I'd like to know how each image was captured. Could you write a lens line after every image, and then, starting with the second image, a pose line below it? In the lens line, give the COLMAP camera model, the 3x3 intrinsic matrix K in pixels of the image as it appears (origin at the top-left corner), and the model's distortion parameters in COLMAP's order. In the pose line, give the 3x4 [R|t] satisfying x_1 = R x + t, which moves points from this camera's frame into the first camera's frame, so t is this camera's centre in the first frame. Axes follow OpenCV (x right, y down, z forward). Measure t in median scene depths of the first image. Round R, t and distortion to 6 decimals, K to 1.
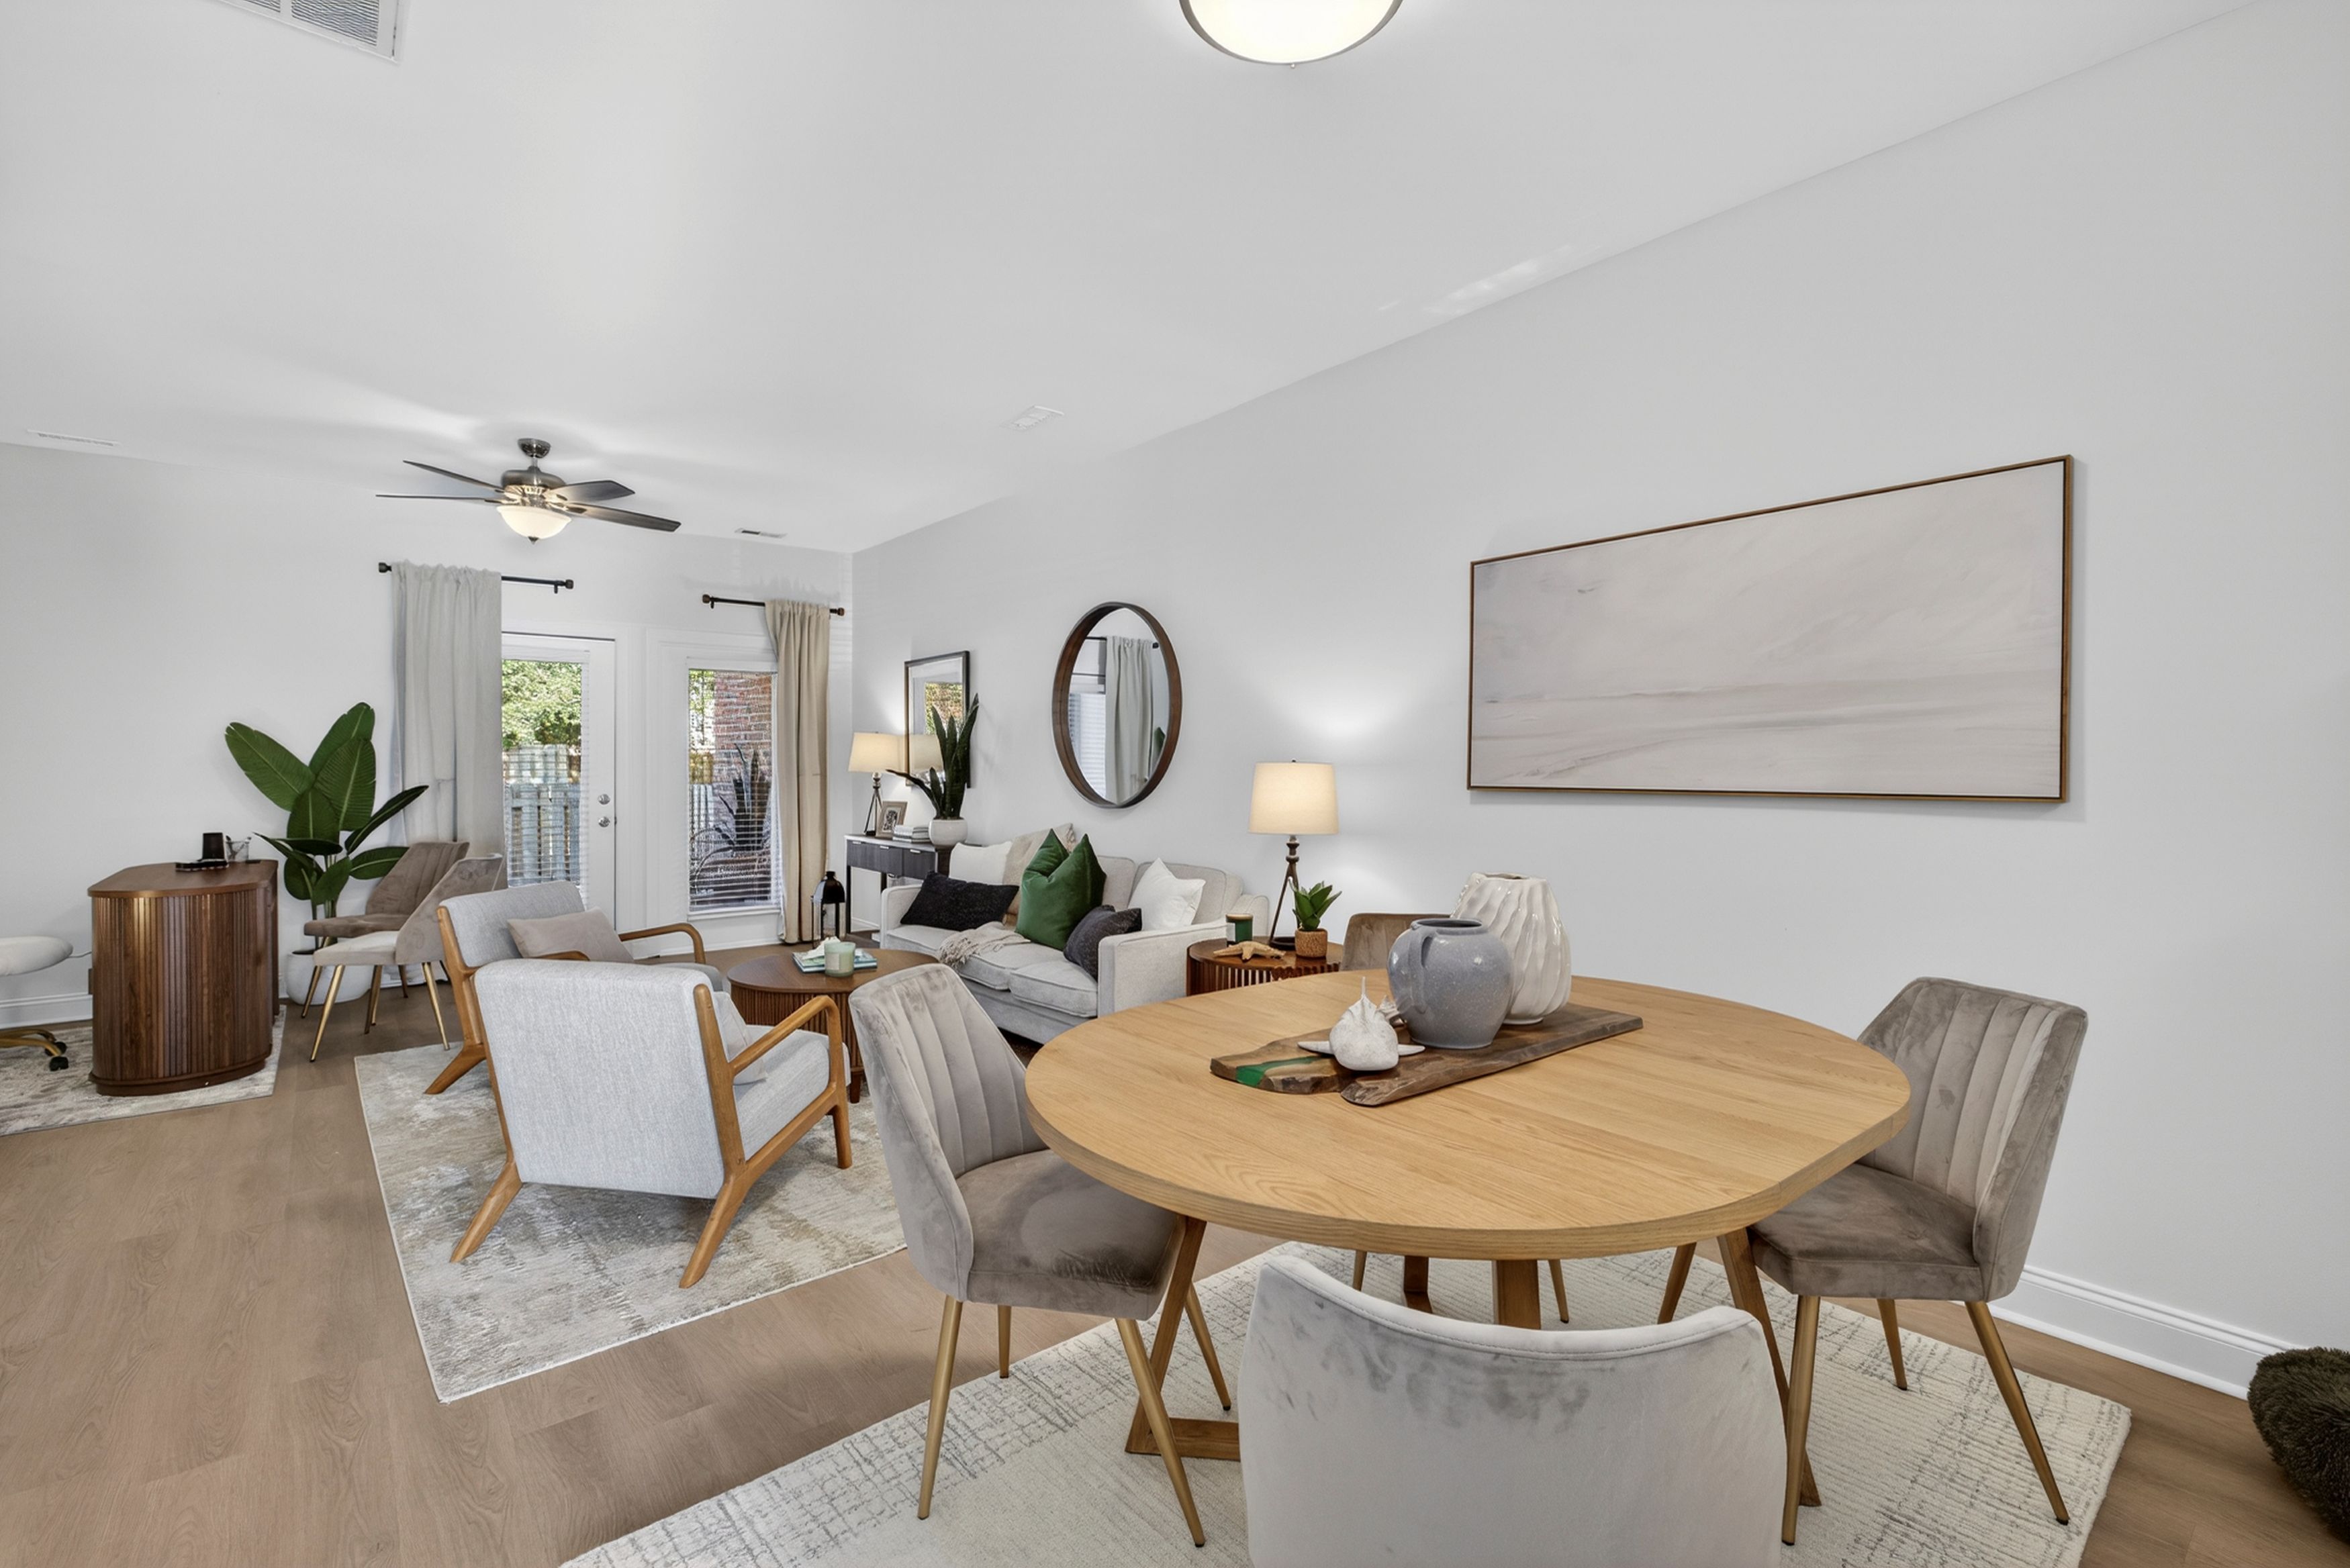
lens RADIAL K [[971.2, 0, 1169.5], [0, 971.2, 770.1], [0, 0, 1]] dist [-0.000834, -0.000169]
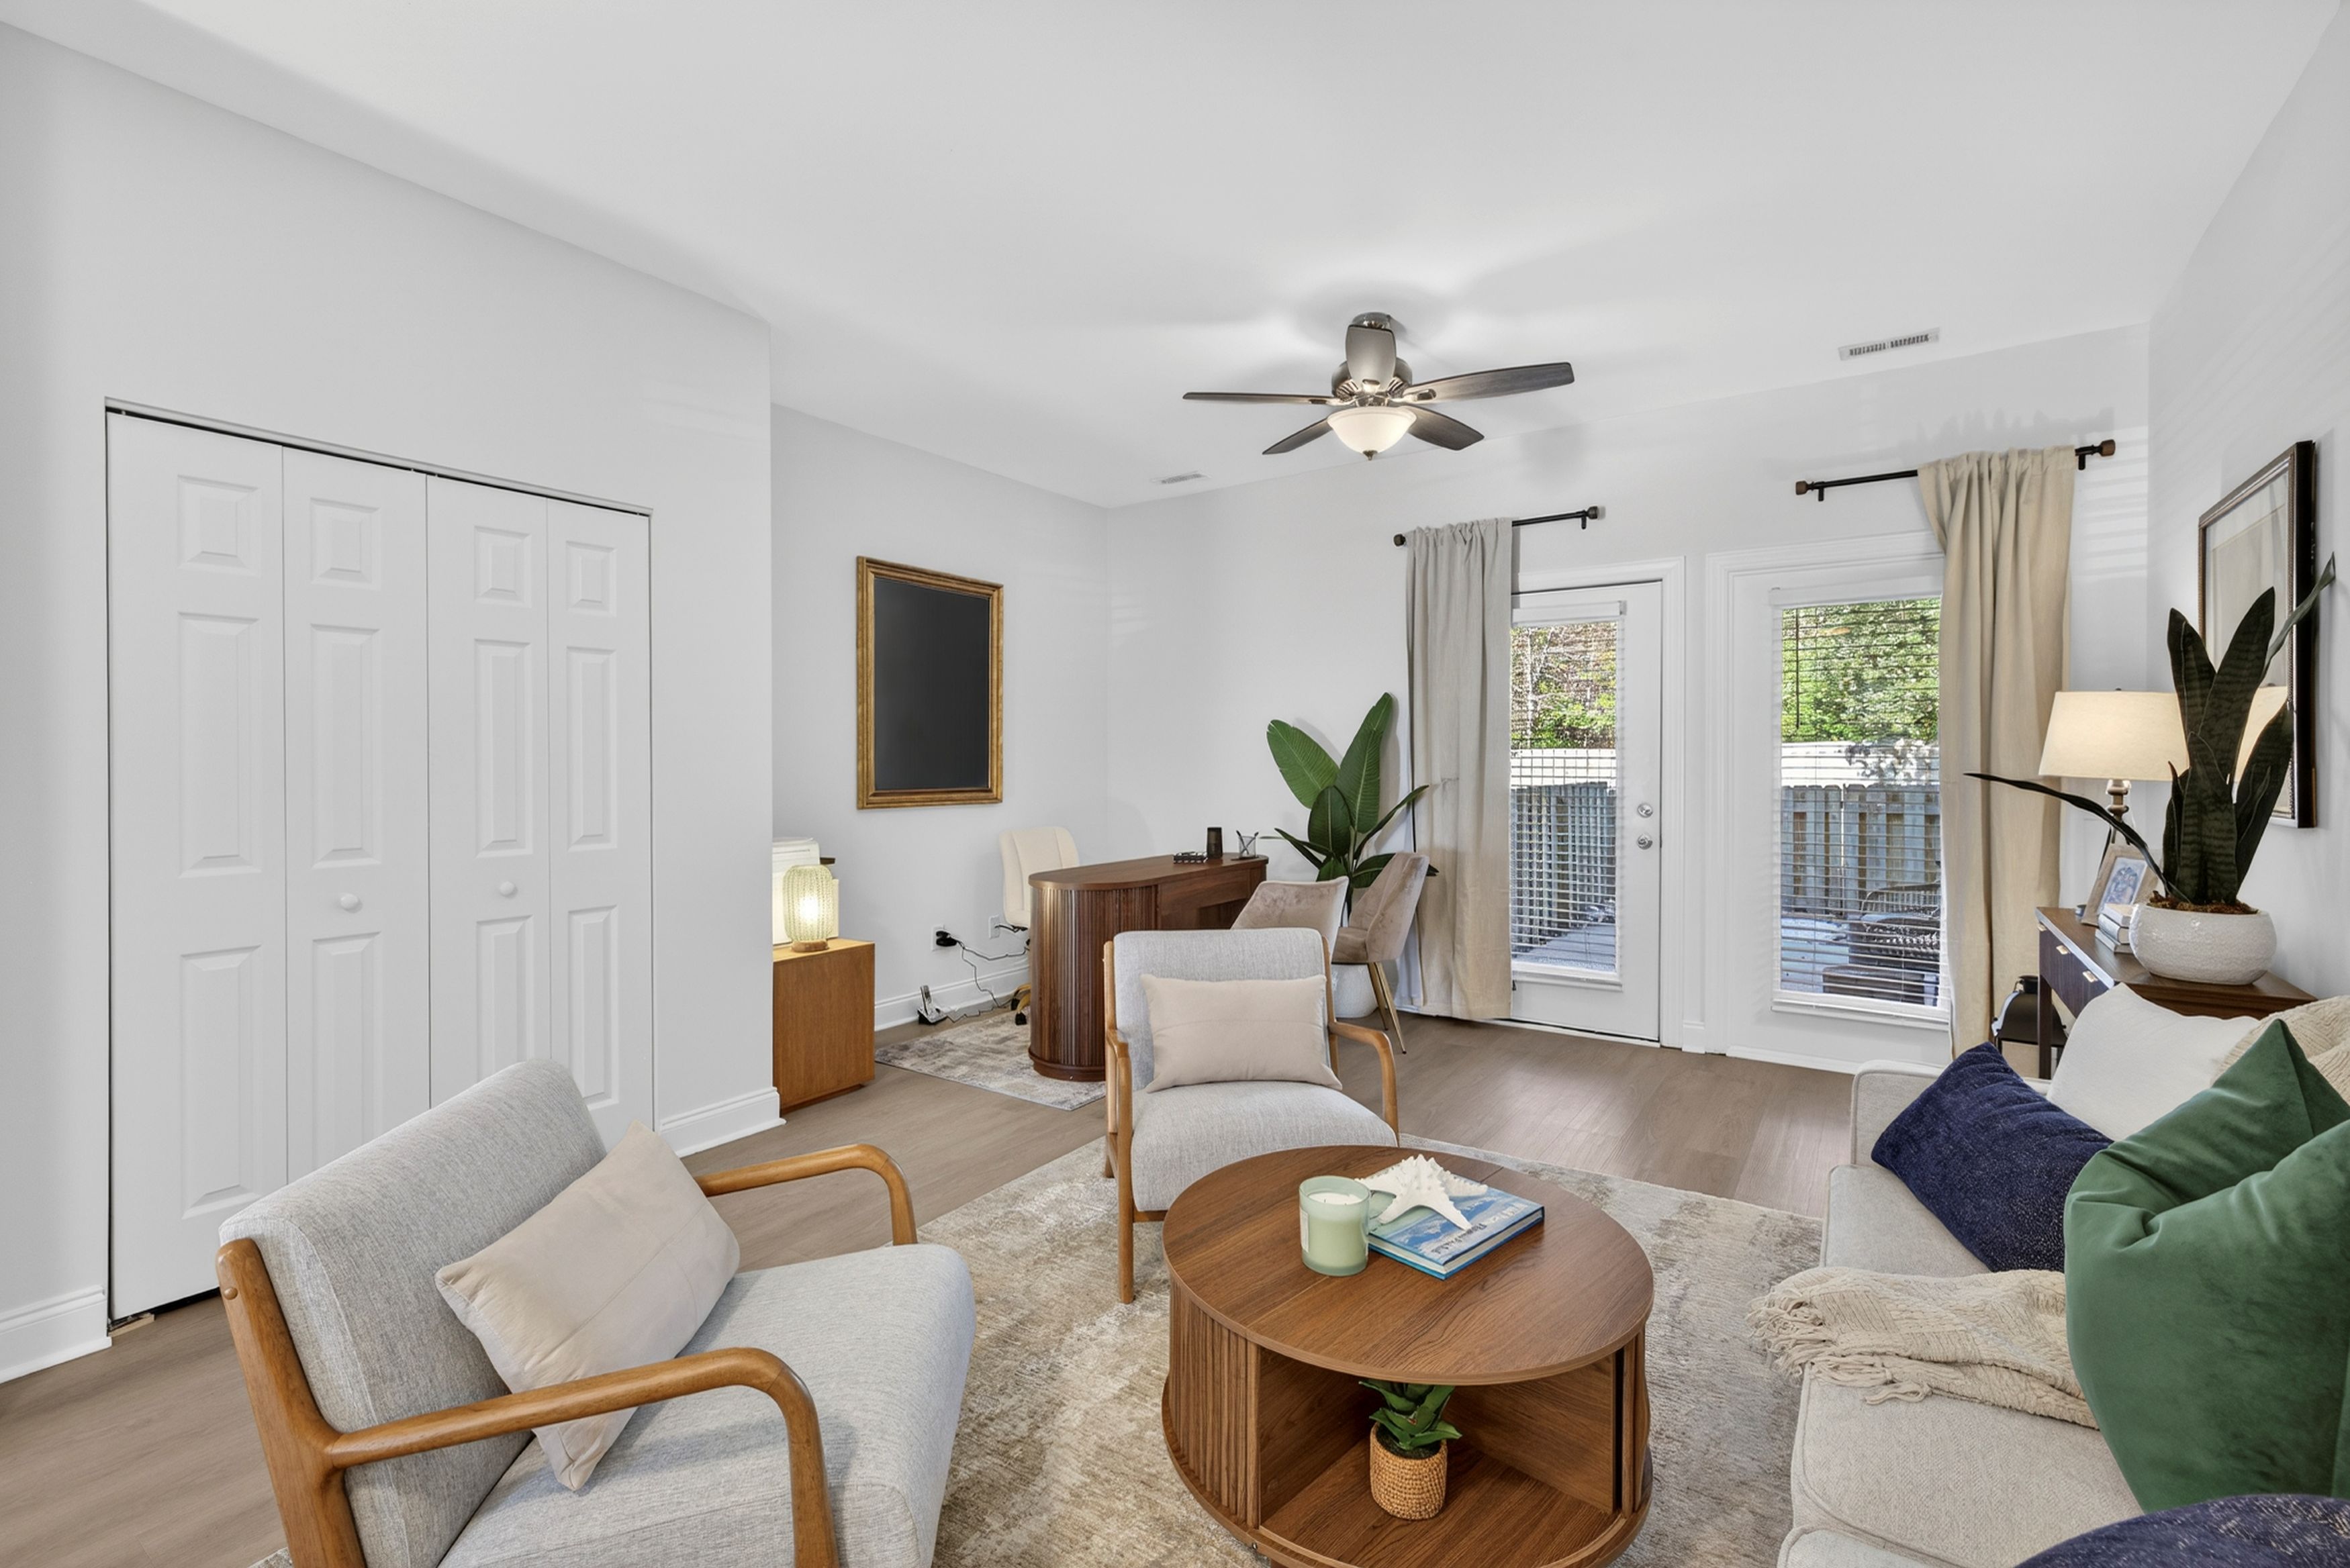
lens RADIAL K [[1045.7, 0, 1171.3], [0, 1045.7, 761.9], [0, 0, 1]] dist [-0.000073, -0.000222]
pose [[0.274825, -0.001564, -0.961493, 0.053044], [-0.002740, 0.999993, -0.002410, -0.002294], [0.961490, 0.003296, 0.274819, 0.532864]]
